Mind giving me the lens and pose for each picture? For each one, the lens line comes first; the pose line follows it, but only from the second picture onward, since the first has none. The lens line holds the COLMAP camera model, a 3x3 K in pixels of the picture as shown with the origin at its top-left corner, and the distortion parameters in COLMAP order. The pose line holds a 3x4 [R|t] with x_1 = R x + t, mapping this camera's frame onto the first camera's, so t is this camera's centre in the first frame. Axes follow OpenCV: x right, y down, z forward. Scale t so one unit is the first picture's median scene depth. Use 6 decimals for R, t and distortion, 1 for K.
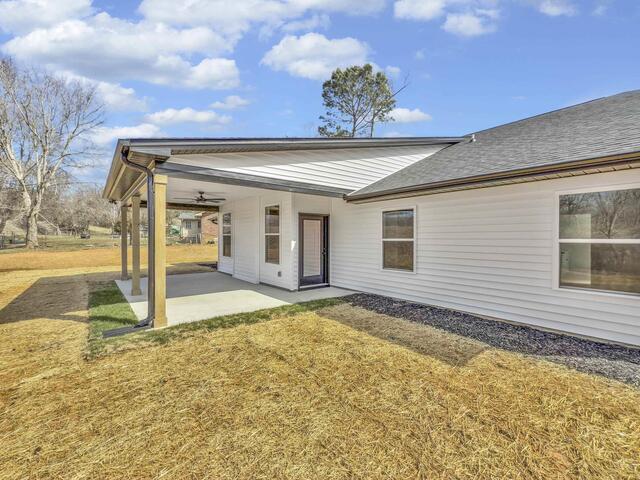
lens RADIAL K [[280.2, 0, 320.2], [0, 280.2, 238.9], [0, 0, 1]] dist [-0.000227, -0.000060]
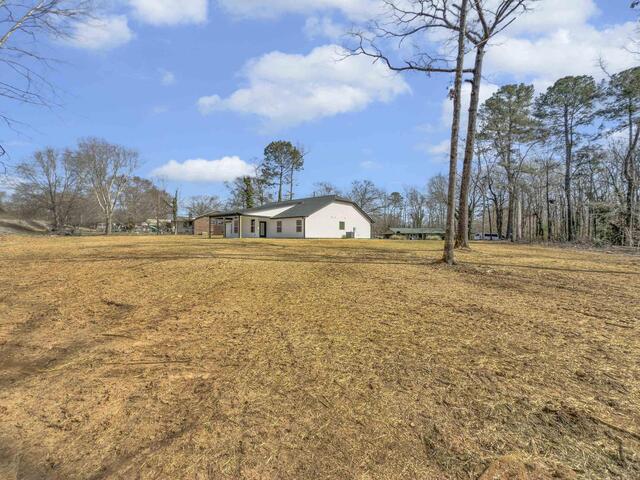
lens RADIAL K [[258.5, 0, 320.2], [0, 258.5, 241.0], [0, 0, 1]] dist [-0.000001, 0.000010]
pose [[0.974919, 0.003460, 0.222534, -0.047086], [-0.001886, 0.999972, -0.007287, 0.262486], [-0.222553, 0.006685, 0.974898, -3.363892]]
